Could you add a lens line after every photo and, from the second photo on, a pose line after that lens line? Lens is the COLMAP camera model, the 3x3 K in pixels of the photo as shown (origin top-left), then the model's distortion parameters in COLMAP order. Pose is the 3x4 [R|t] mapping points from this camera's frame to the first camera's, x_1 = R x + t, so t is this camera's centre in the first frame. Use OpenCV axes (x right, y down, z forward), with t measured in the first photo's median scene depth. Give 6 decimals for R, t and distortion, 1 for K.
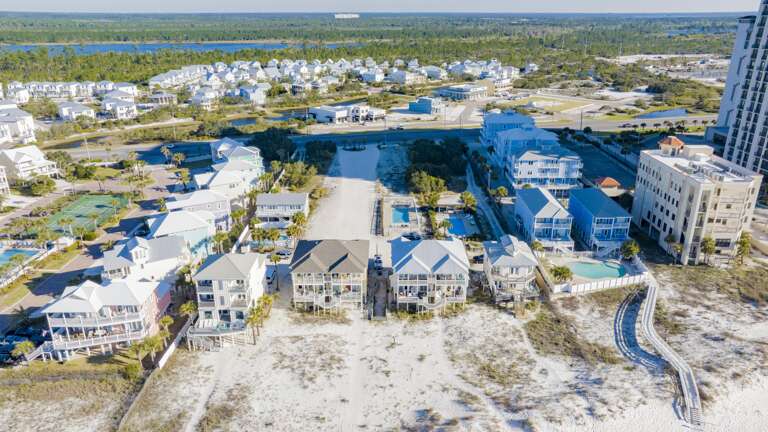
lens RADIAL K [[558.1, 0, 384.0], [0, 558.1, 216.0], [0, 0, 1]] dist [-0.048979, 0.087019]
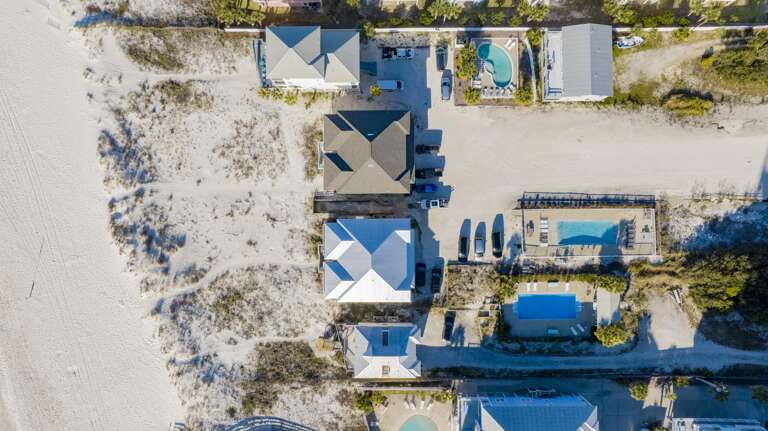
lens RADIAL K [[558.1, 0, 384.0], [0, 558.1, 215.5], [0, 0, 1]] dist [-0.048979, 0.087019]
pose [[0.005760, 0.999972, -0.004811, 0.015052], [-0.334040, 0.006459, 0.942537, -0.952459], [0.942541, -0.003821, 0.334068, 0.868194]]
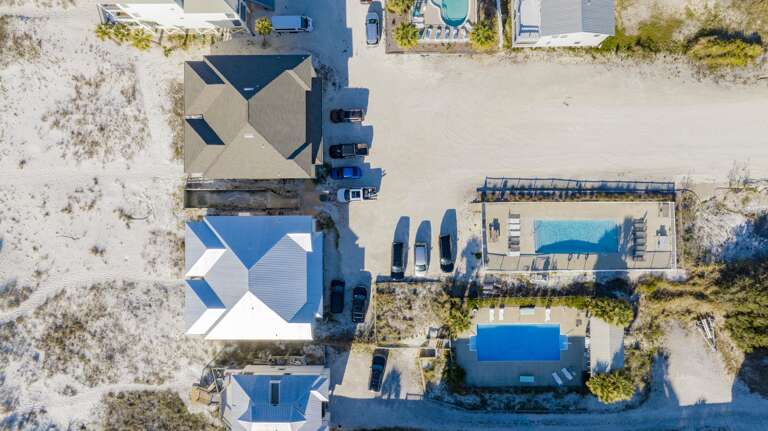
lens RADIAL K [[558.1, 0, 384.0], [0, 558.1, 215.5], [0, 0, 1]] dist [-0.048979, 0.087019]
pose [[0.004643, 0.999988, -0.001358, 0.017291], [-0.331441, 0.002820, 0.943472, -0.665874], [0.943465, -0.003930, 0.331450, 1.126704]]
